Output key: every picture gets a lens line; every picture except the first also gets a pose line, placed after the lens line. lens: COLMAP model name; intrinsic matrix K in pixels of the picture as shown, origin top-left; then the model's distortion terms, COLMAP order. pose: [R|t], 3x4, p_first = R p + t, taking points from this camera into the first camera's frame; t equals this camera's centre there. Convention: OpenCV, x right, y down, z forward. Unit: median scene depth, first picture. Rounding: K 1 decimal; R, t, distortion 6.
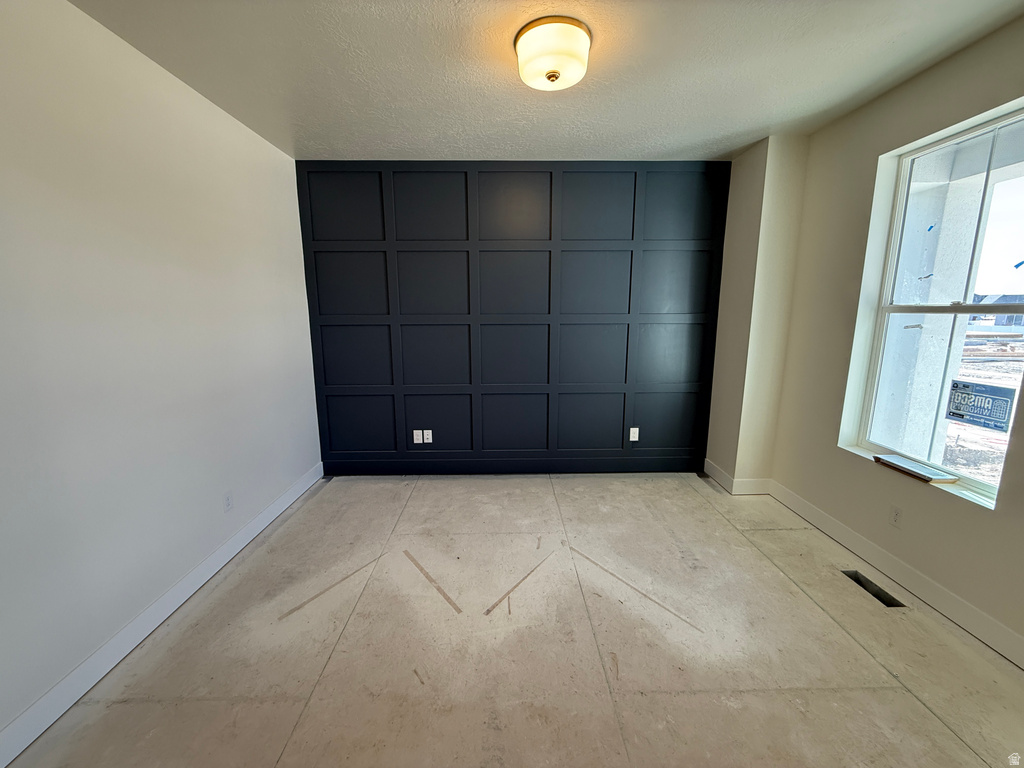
lens RADIAL K [[408.5, 0, 507.3], [0, 408.5, 383.6], [0, 0, 1]] dist [-0.001377, 0.000183]
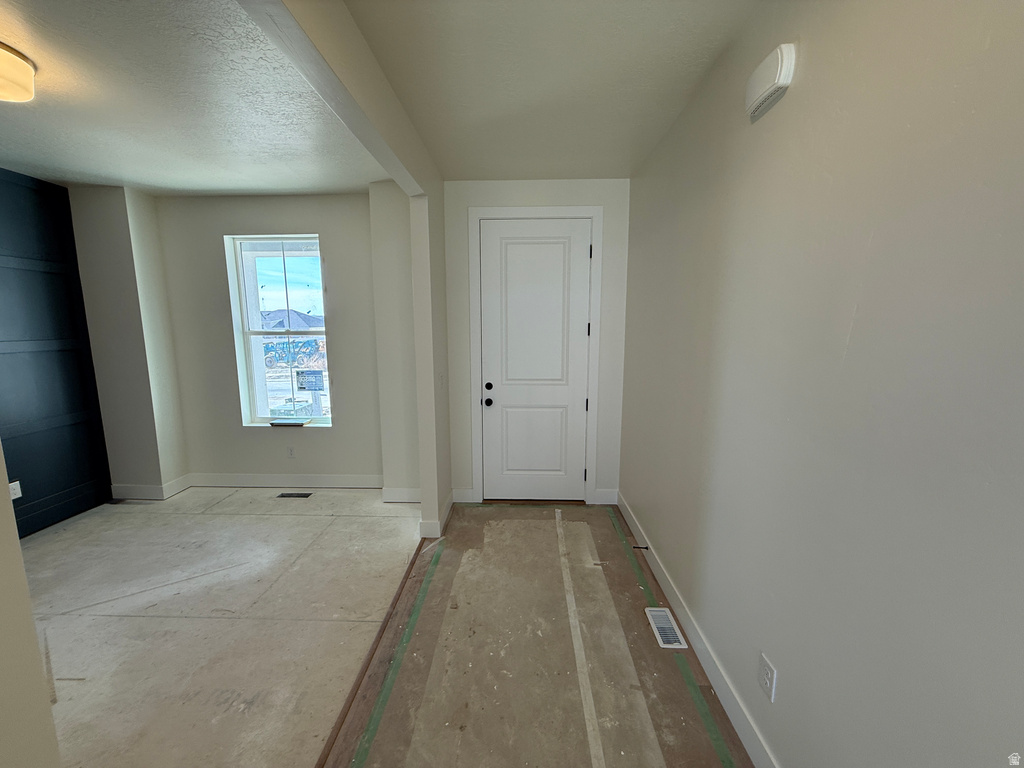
lens RADIAL K [[408.5, 0, 507.3], [0, 408.5, 383.6], [0, 0, 1]] dist [-0.001377, 0.000183]
pose [[0.052206, -0.139884, 0.988791, -0.623266], [0.181338, 0.975008, 0.128360, -0.012977], [-0.982034, 0.172604, 0.076268, -0.078991]]
